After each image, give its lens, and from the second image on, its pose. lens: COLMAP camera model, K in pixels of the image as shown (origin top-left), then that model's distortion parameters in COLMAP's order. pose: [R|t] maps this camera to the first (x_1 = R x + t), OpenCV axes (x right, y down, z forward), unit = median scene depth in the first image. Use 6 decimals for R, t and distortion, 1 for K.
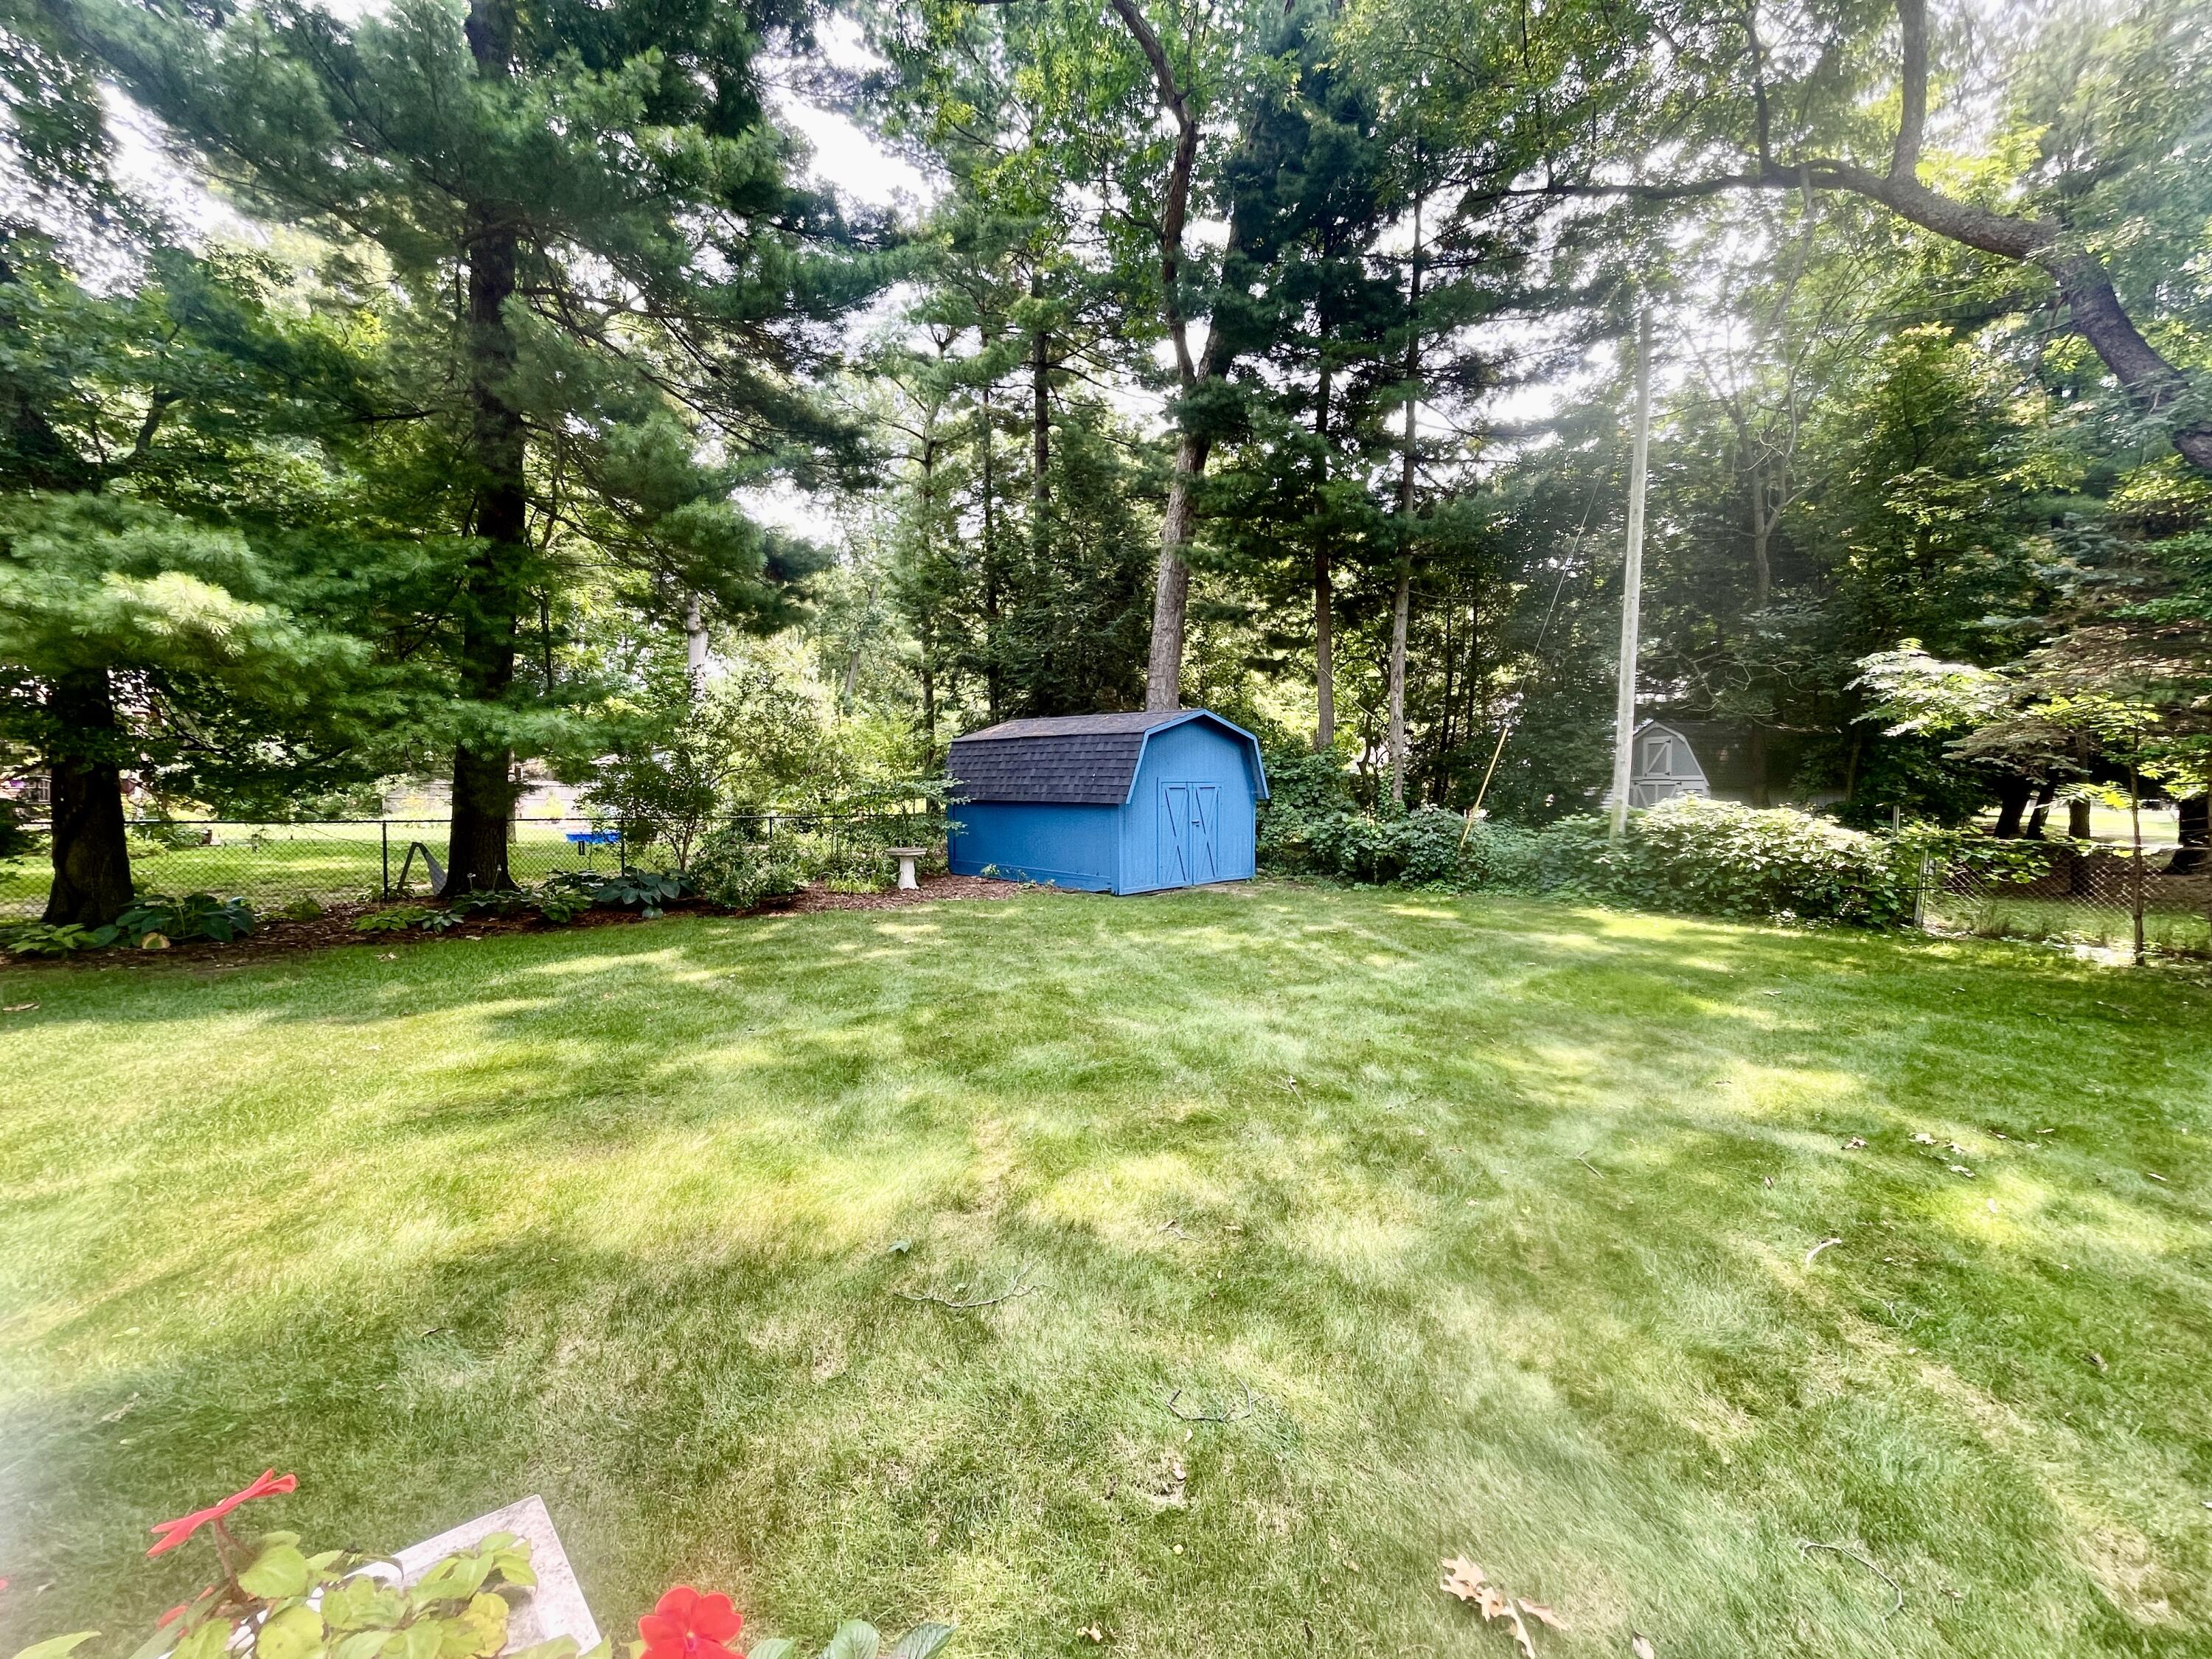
lens RADIAL K [[892.7, 0, 1106.0], [0, 892.7, 829.5], [0, 0, 1]] dist [-0.001218, -0.000389]
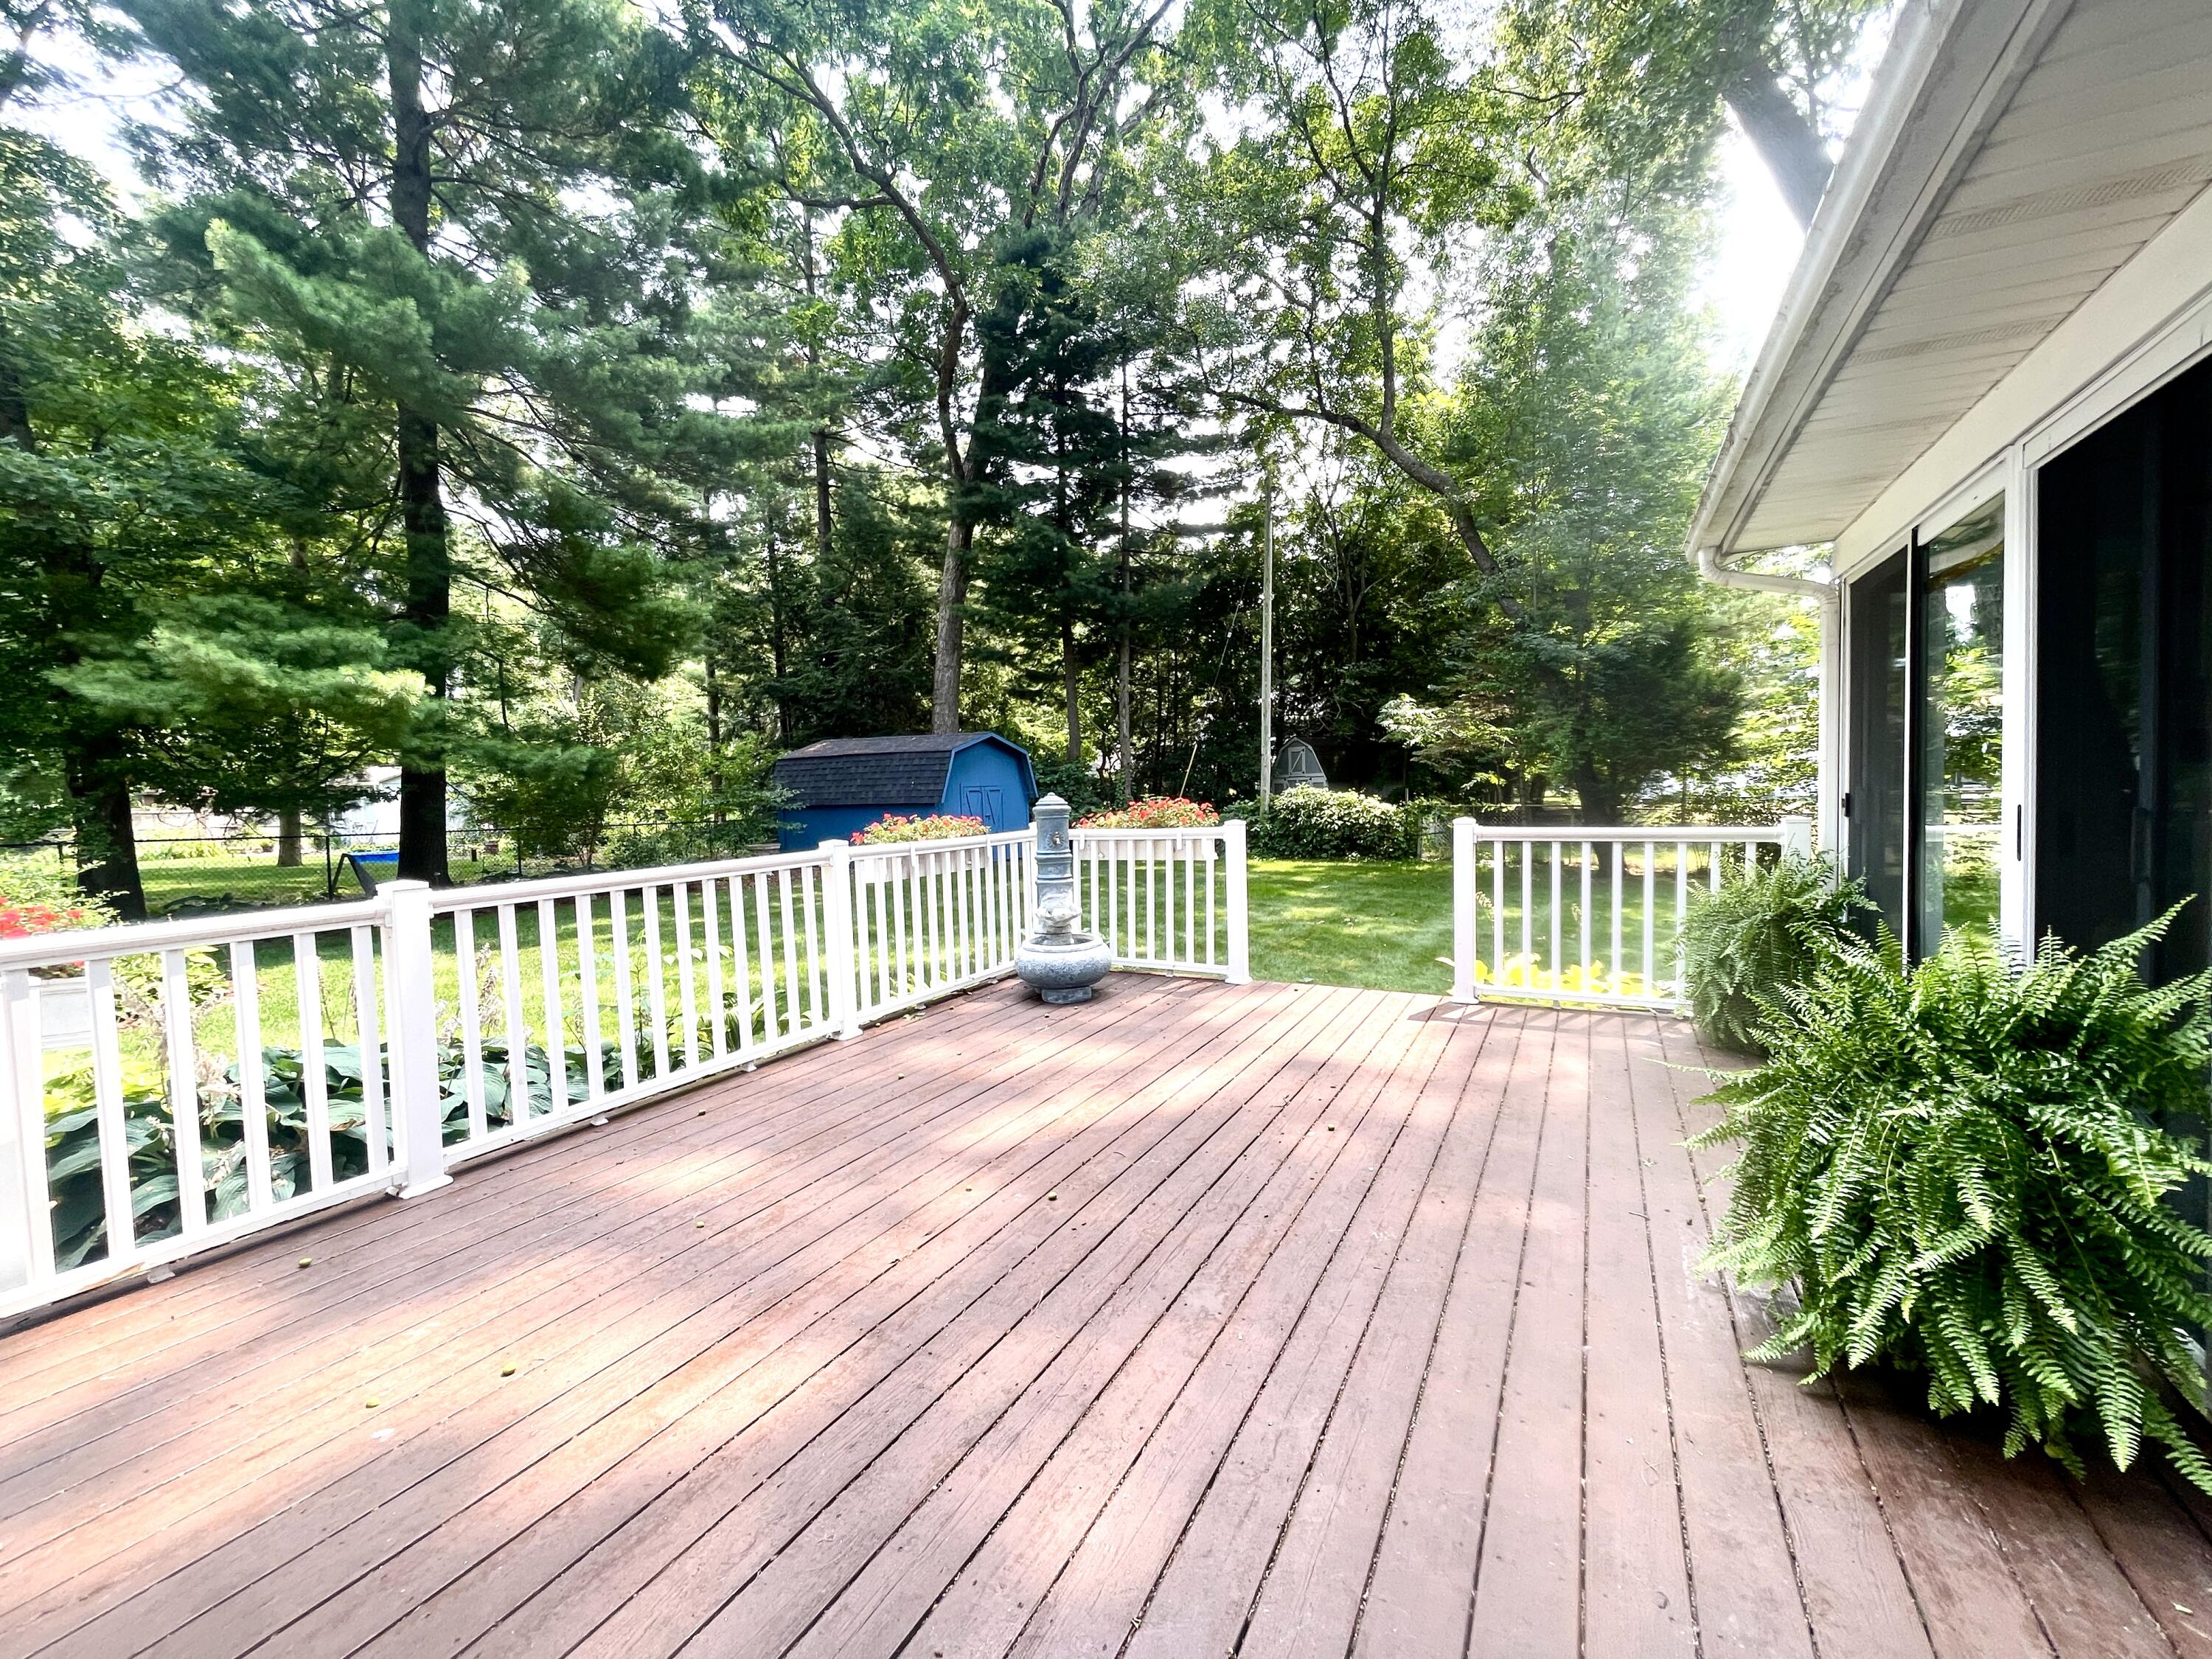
lens RADIAL K [[892.7, 0, 1106.0], [0, 892.7, 829.5], [0, 0, 1]] dist [-0.001218, -0.000389]
pose [[0.954602, -0.041818, 0.294934, -0.104267], [0.044096, 0.999027, -0.001073, 0.017194], [-0.294602, 0.014029, 0.955517, -0.277097]]
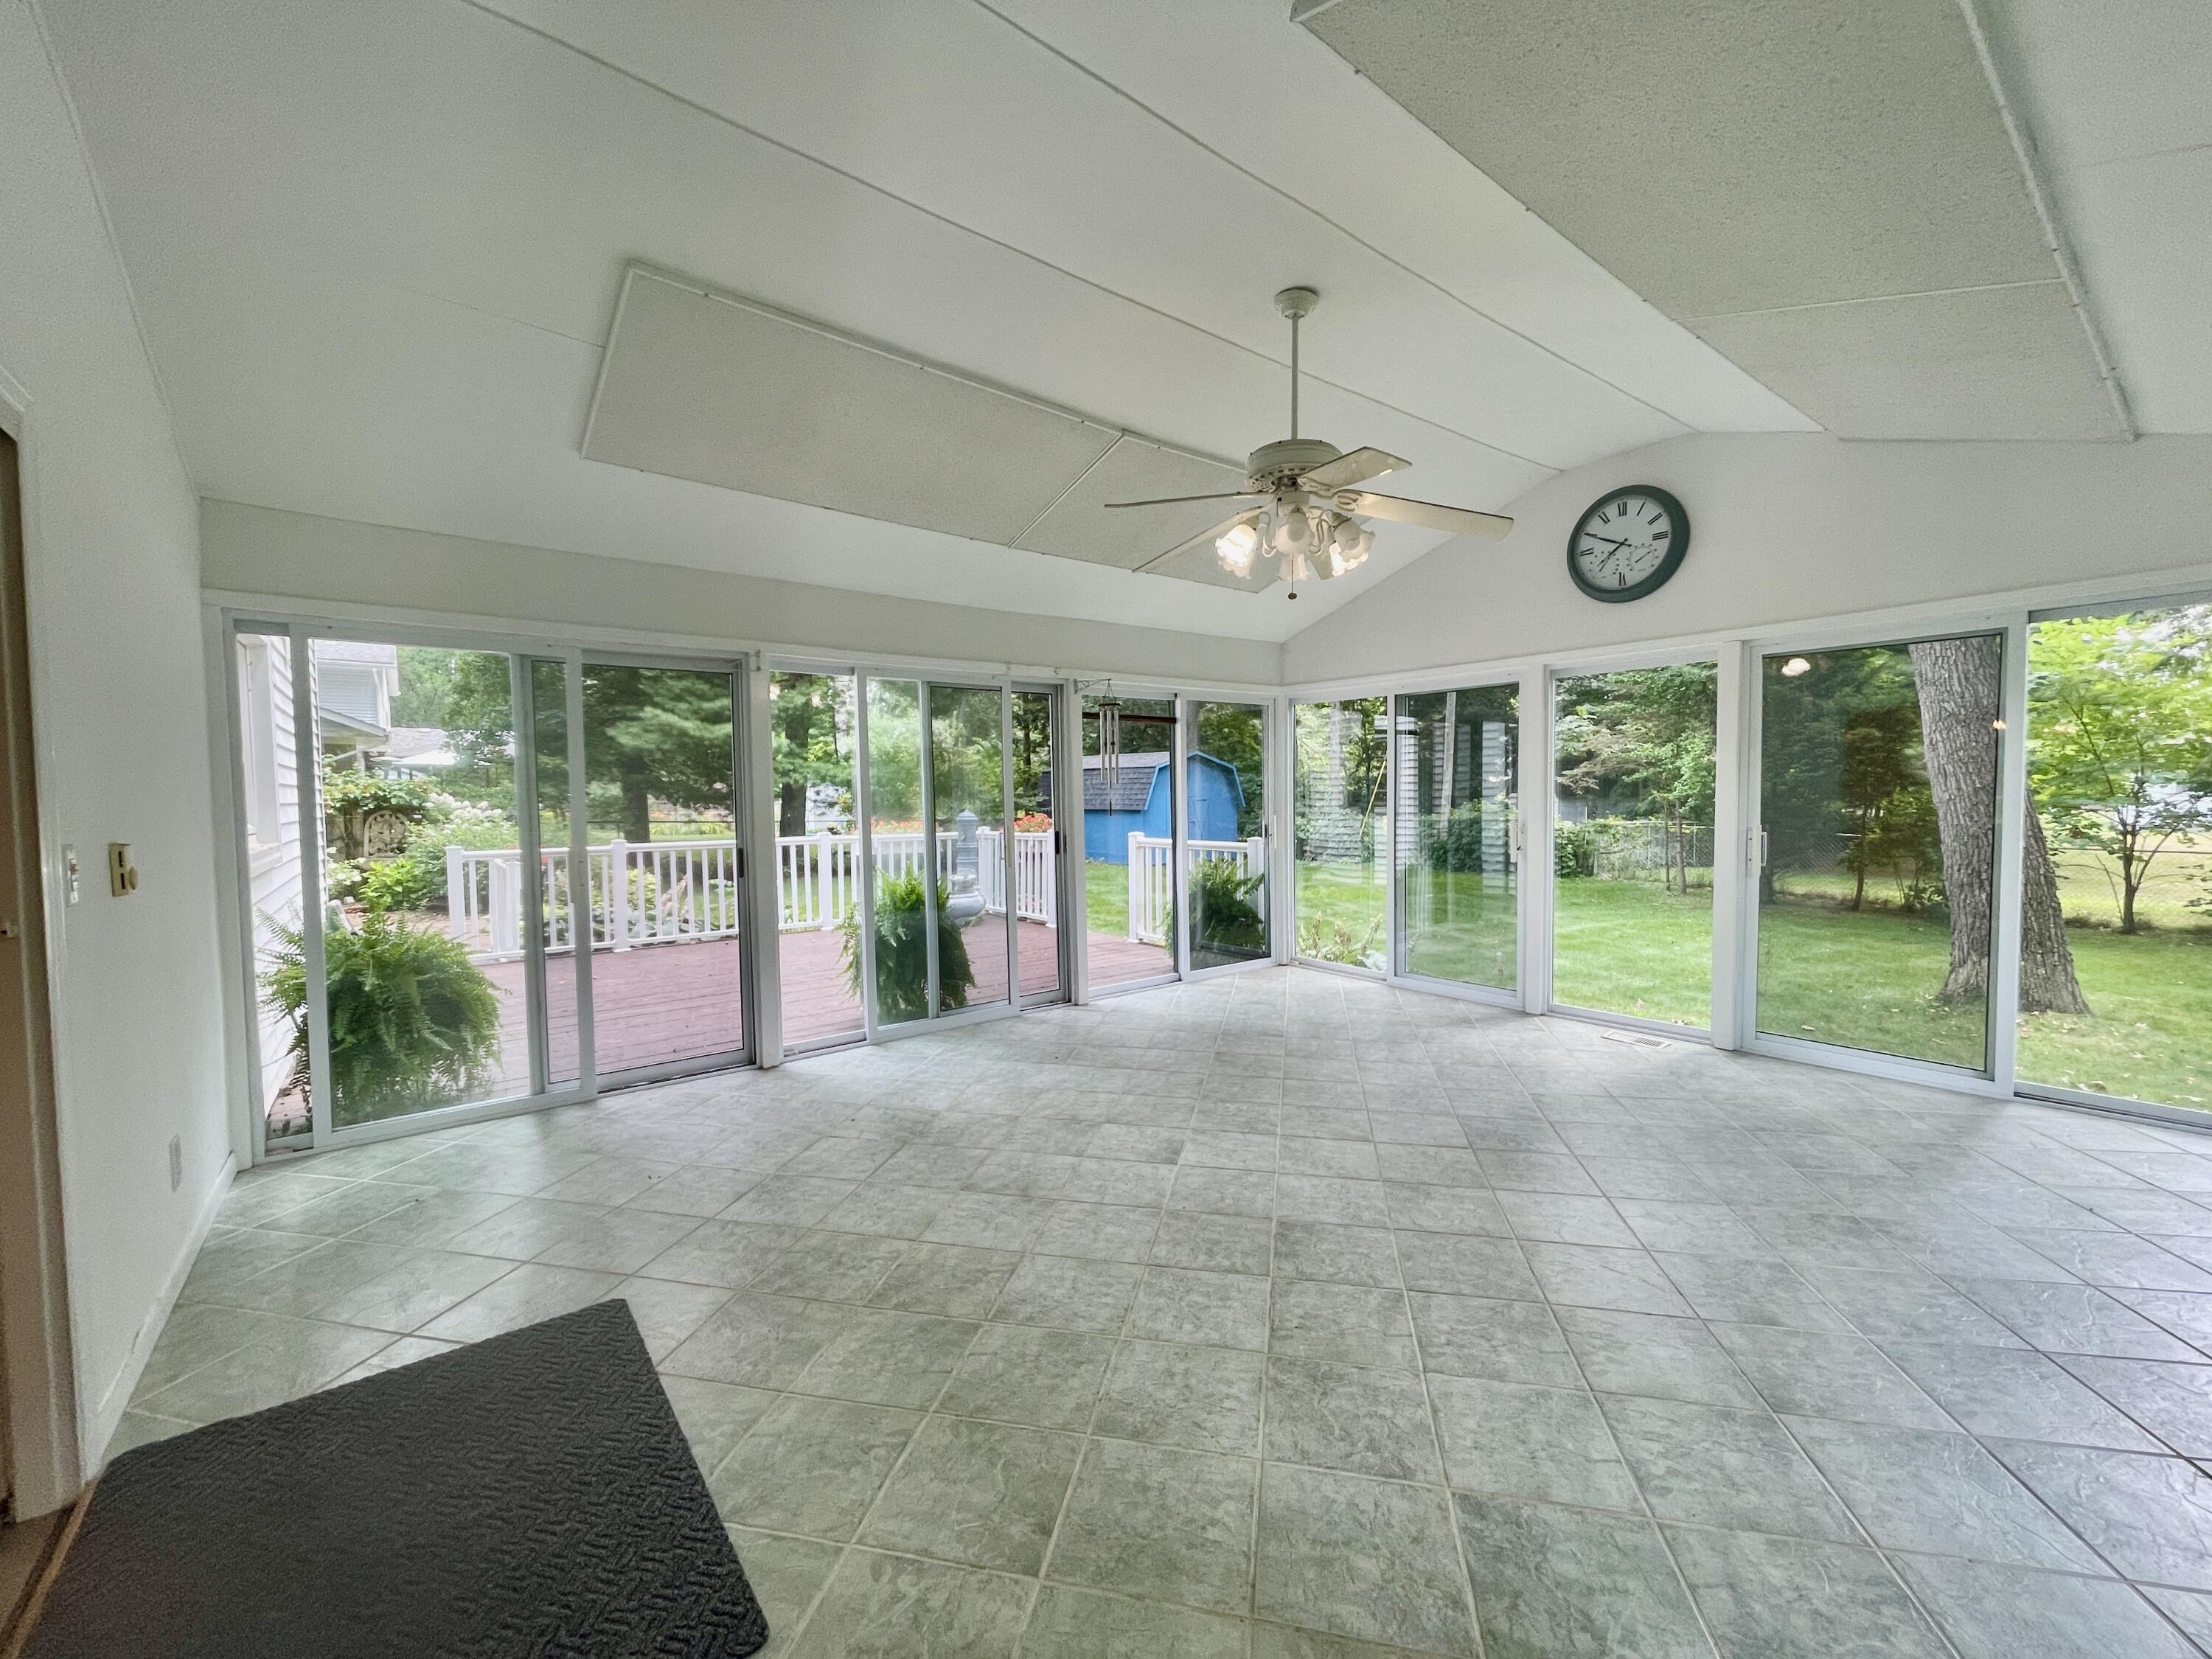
lens RADIAL K [[892.7, 0, 1106.0], [0, 892.7, 829.5], [0, 0, 1]] dist [-0.001218, -0.000389]
pose [[0.993383, -0.012416, -0.114174, 0.093006], [0.010747, 0.999826, -0.015216, 0.023787], [0.114343, 0.013889, 0.993344, -0.474666]]
